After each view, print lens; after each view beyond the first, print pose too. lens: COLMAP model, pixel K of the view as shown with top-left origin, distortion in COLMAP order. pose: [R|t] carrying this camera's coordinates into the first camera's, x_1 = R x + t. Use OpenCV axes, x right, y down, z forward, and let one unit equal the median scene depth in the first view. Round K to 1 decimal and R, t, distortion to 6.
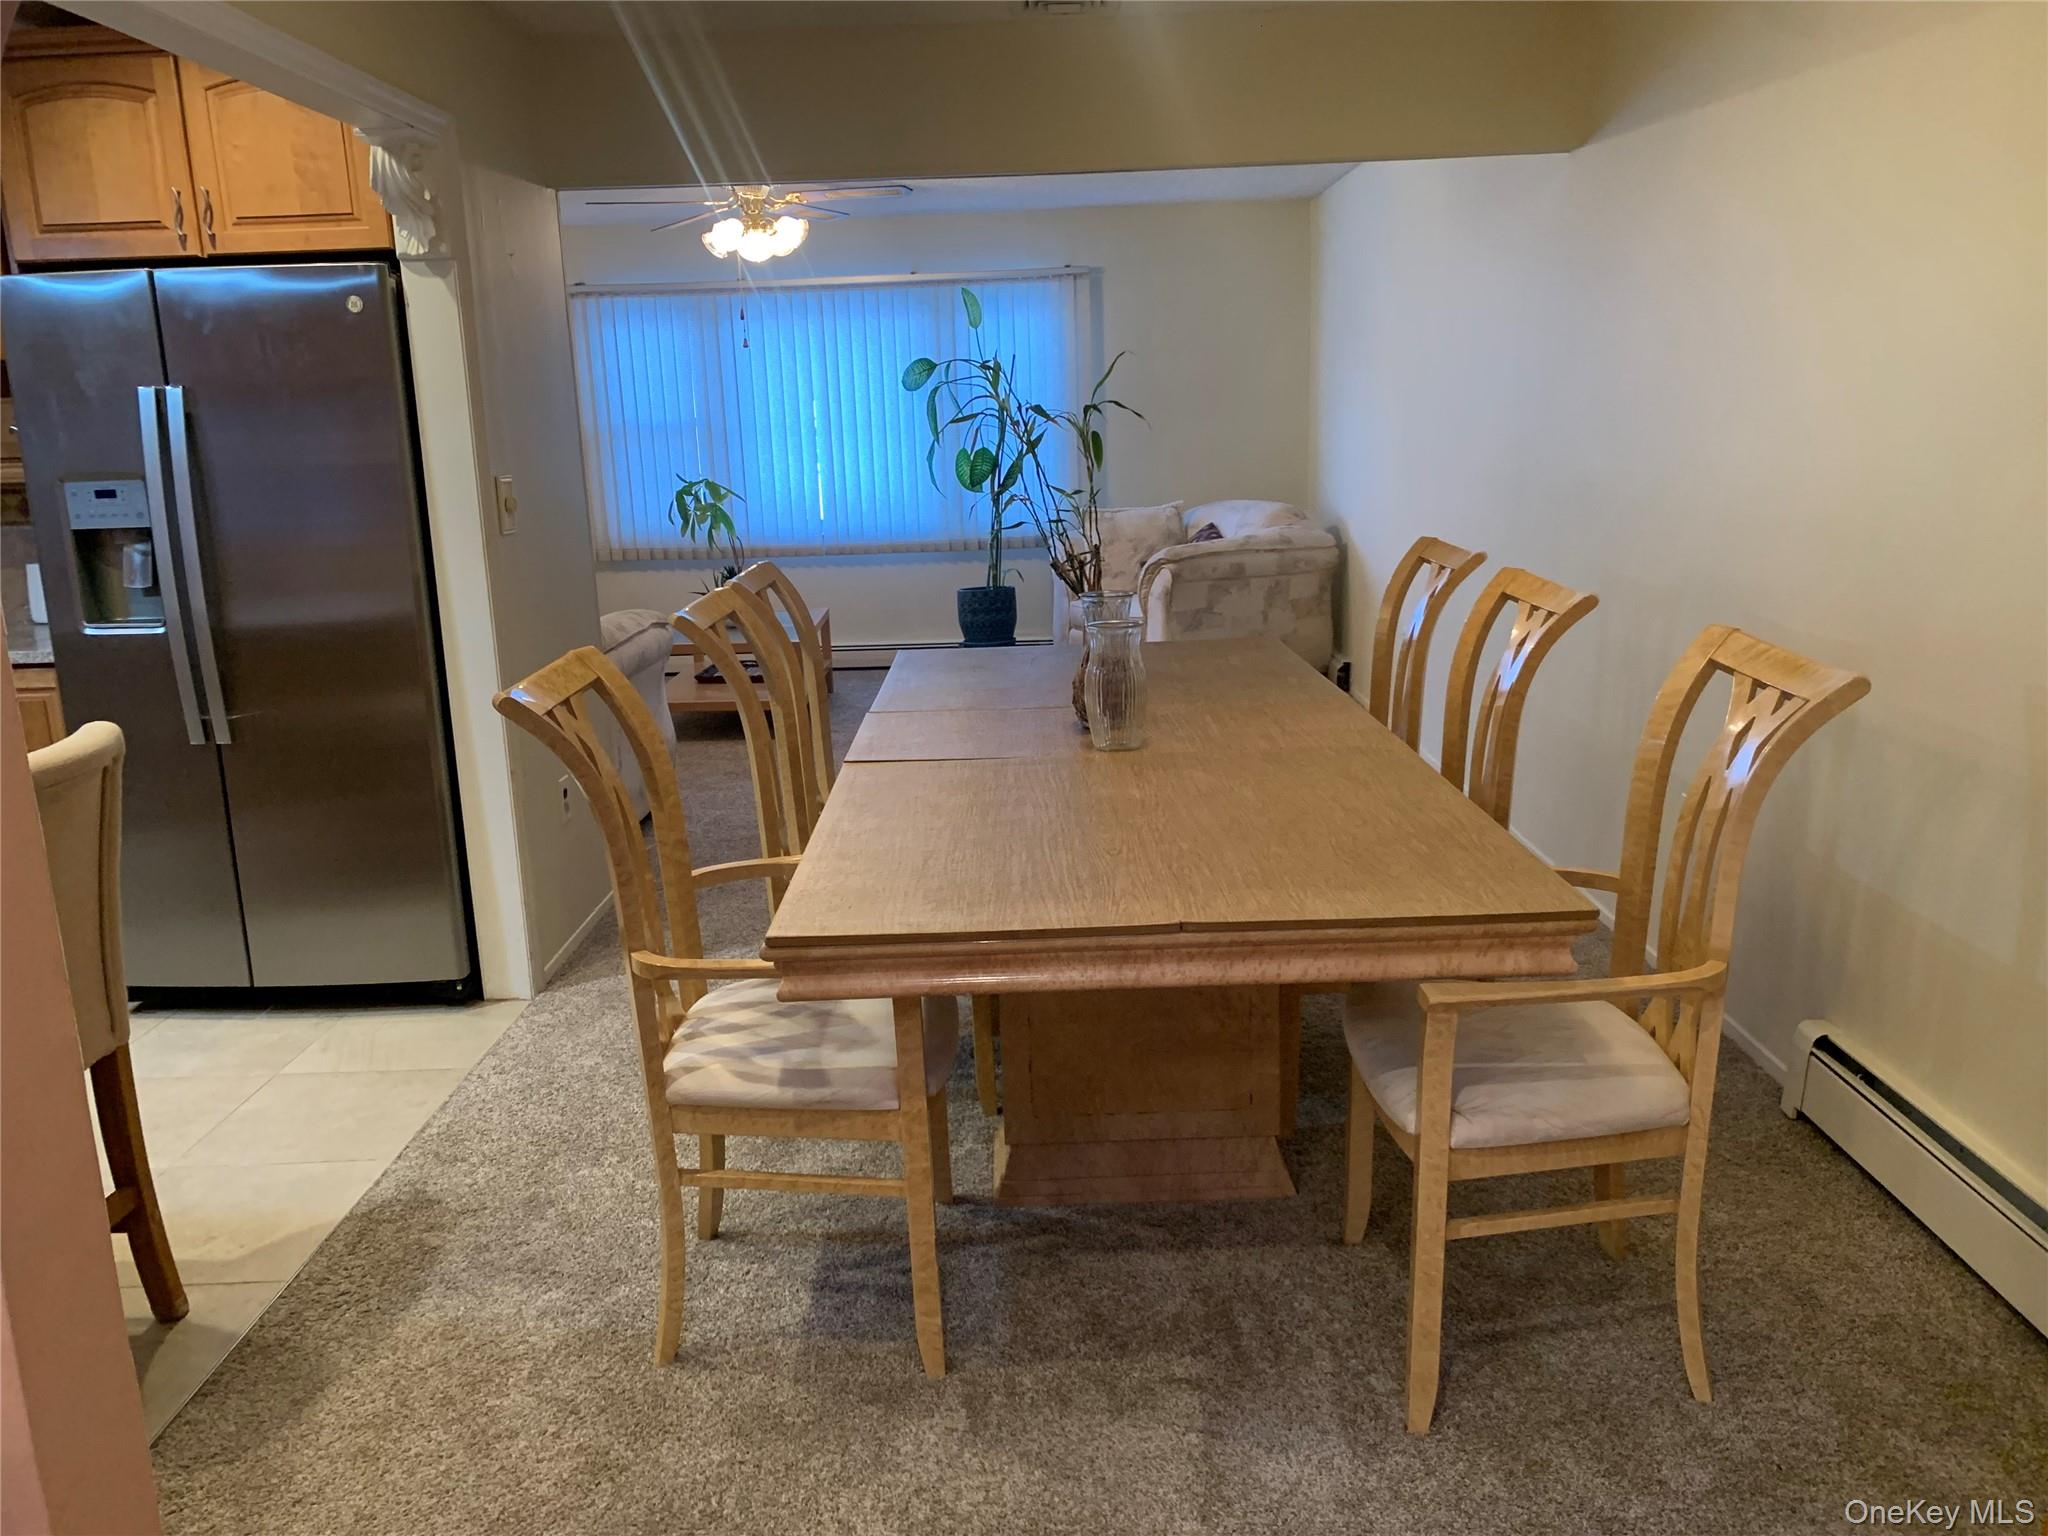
lens RADIAL K [[1556.7, 0, 984.3], [0, 1556.7, 777.6], [0, 0, 1]] dist [0.087077, -0.120544]
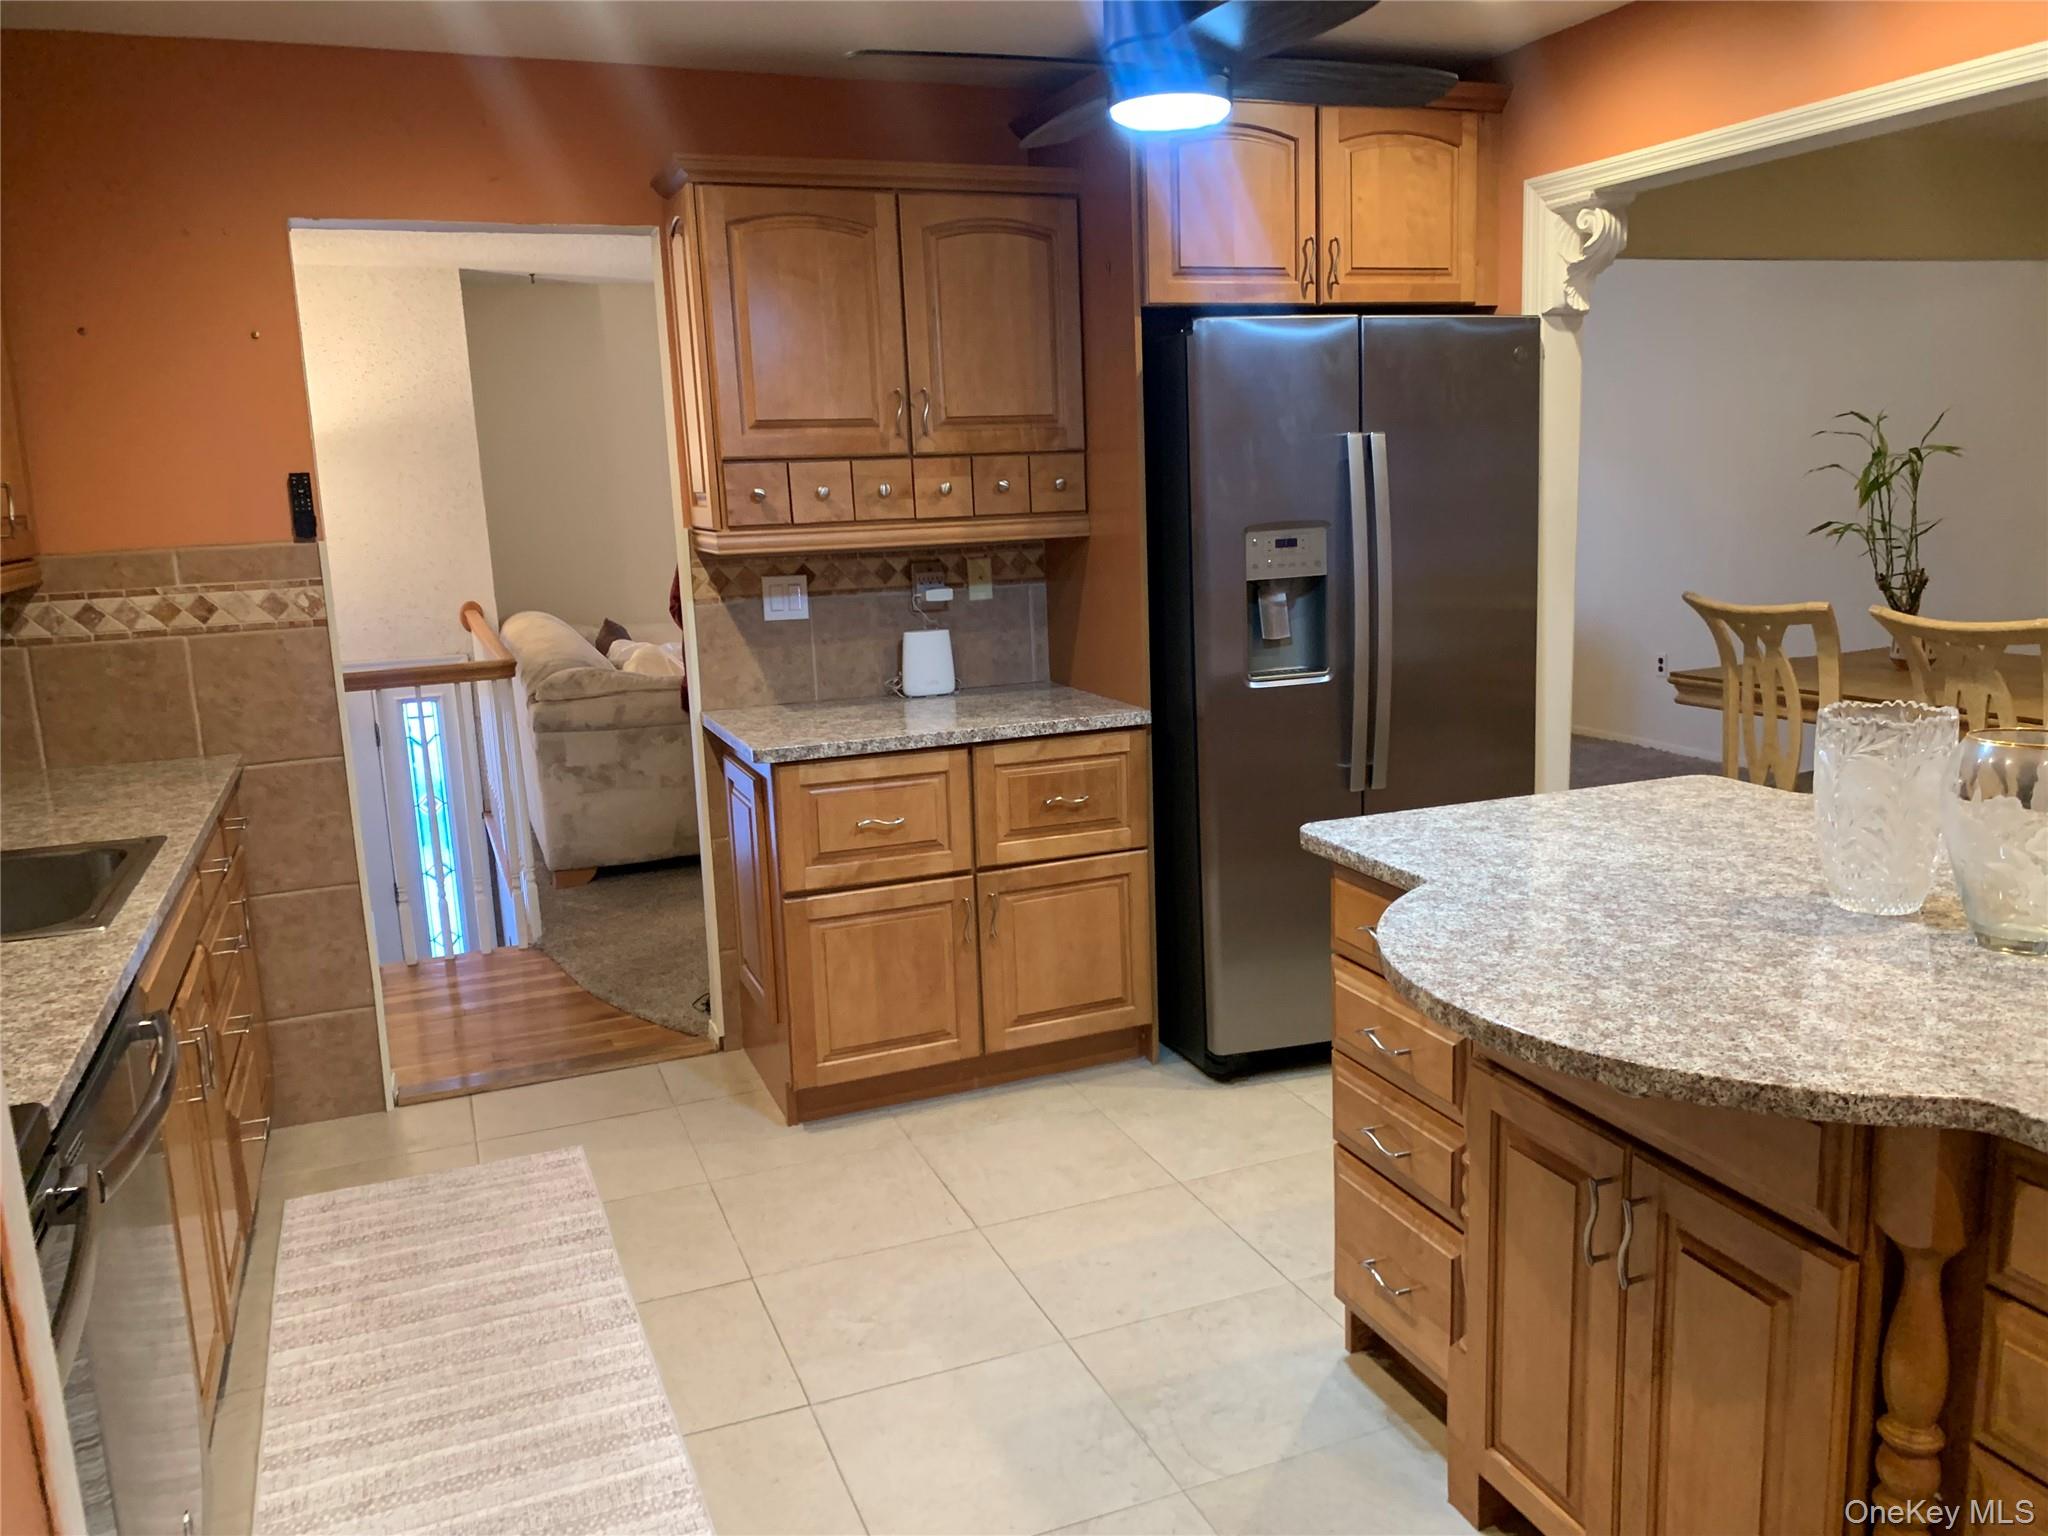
lens RADIAL K [[1549.1, 0, 1060.4], [0, 1549.1, 770.7], [0, 0, 1]] dist [0.120211, -0.220808]
pose [[0.921190, -0.079023, 0.381004, -1.062515], [0.100666, 0.994225, -0.037180, -0.016776], [-0.375866, 0.072604, 0.923825, 0.169295]]
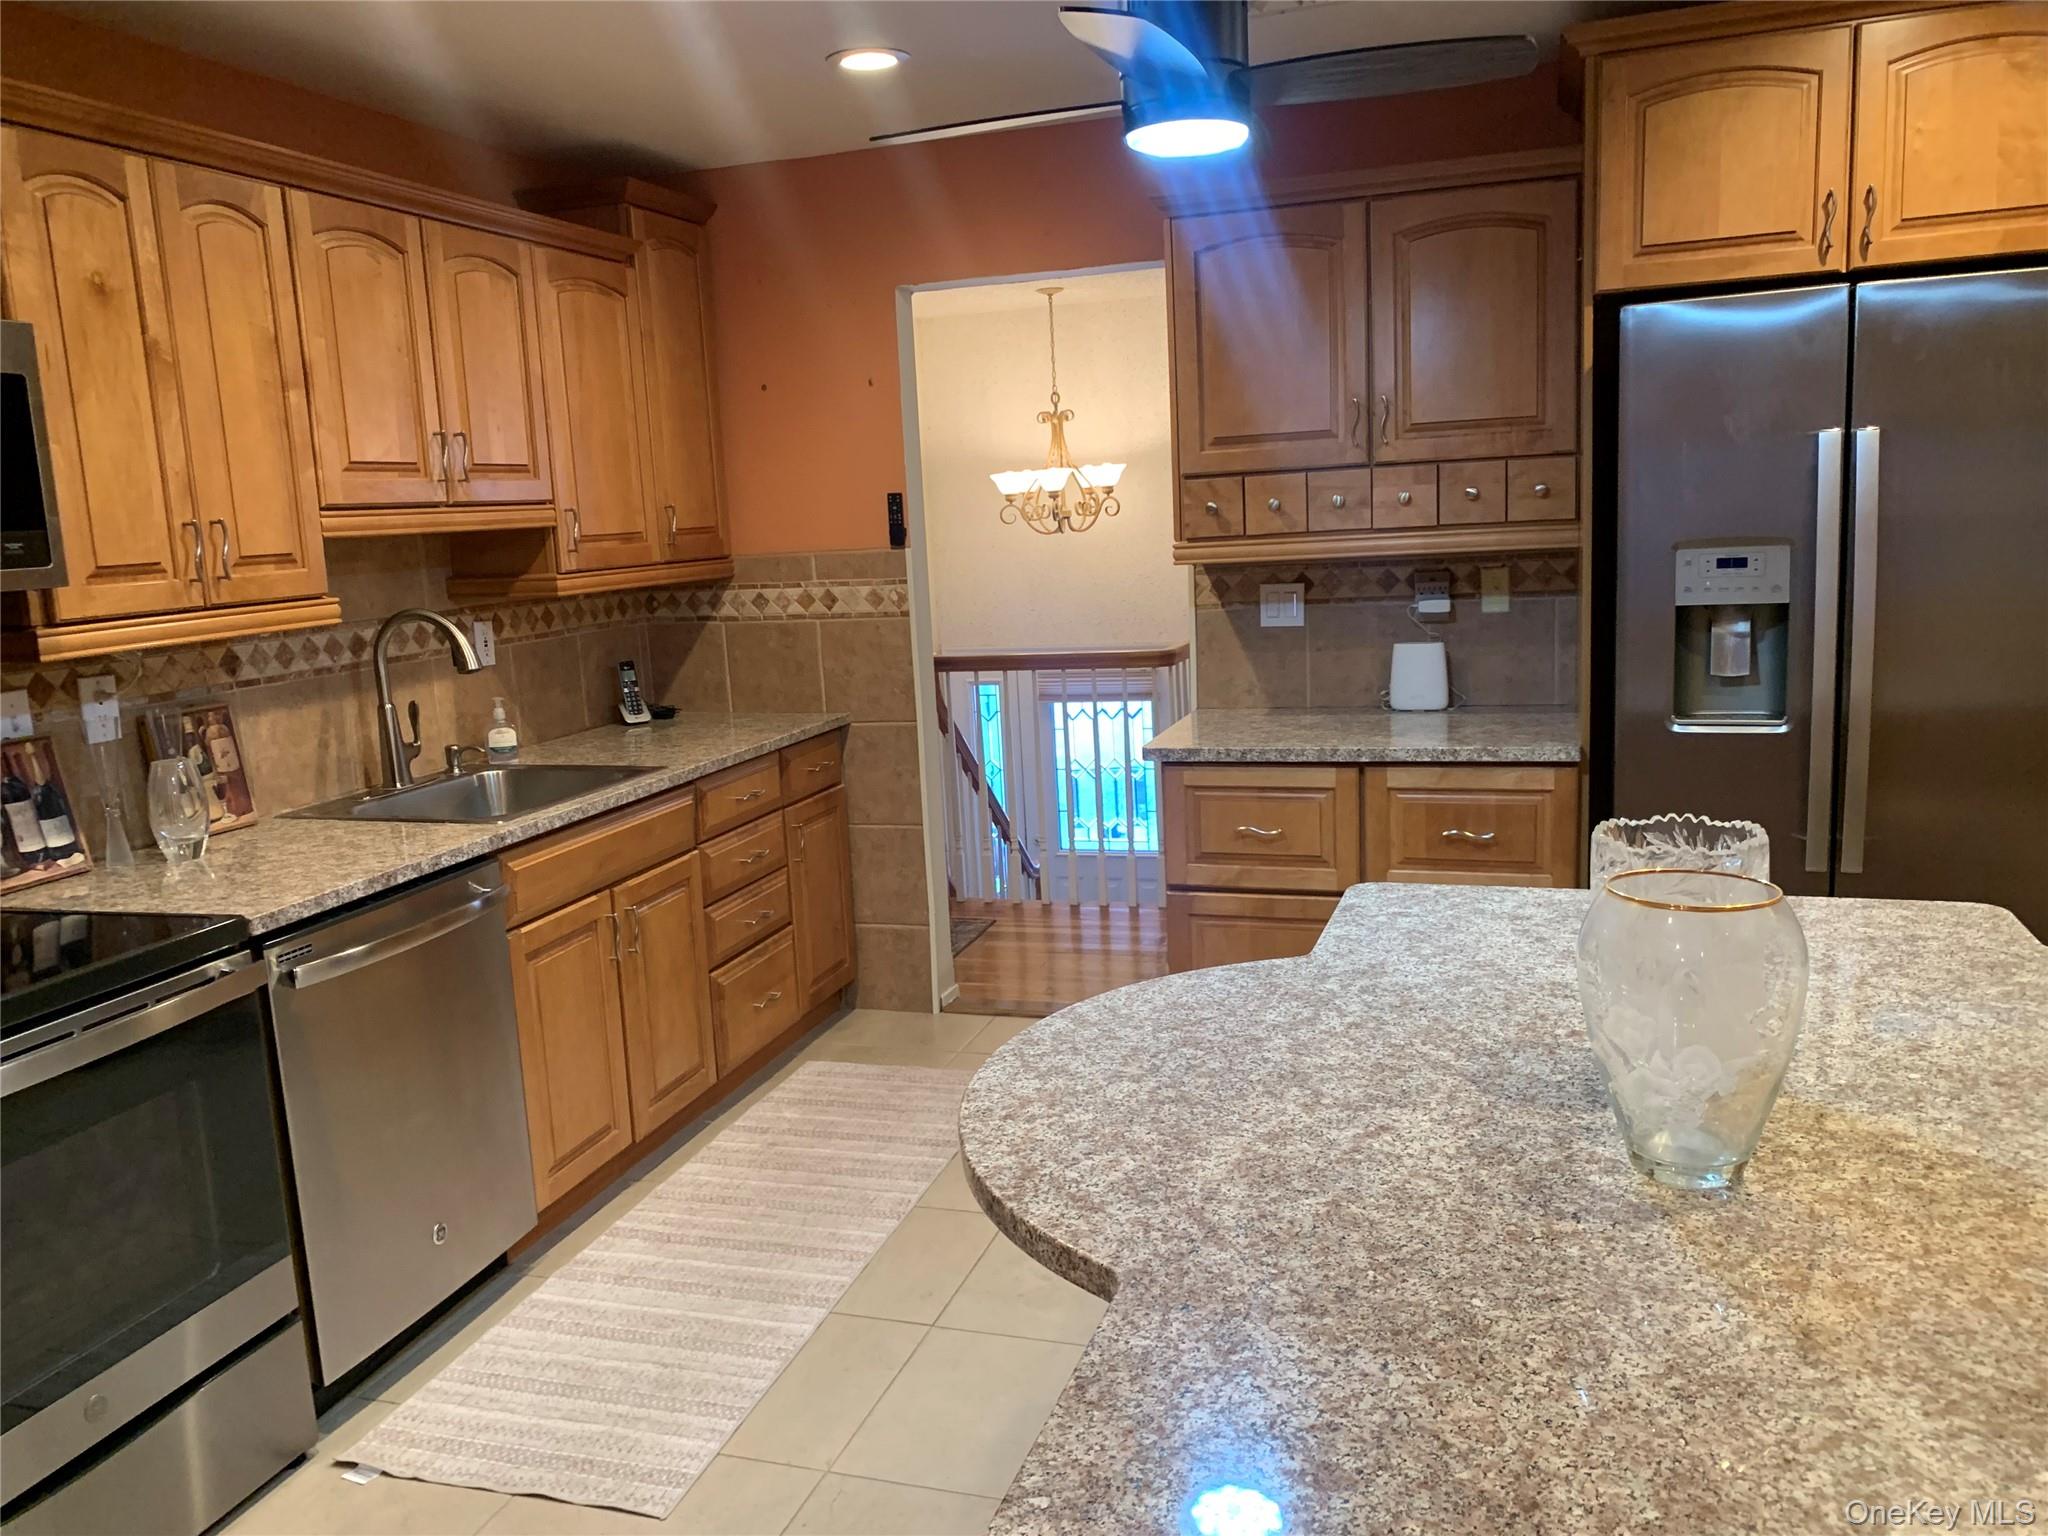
lens RADIAL K [[1552.5, 0, 1022.0], [0, 1552.5, 760.4], [0, 0, 1]] dist [0.092747, -0.142778]
pose [[0.955425, 0.026742, -0.294021, -0.663796], [-0.044006, 0.997664, -0.052258, -0.018187], [0.291936, 0.062867, 0.954369, 0.121622]]
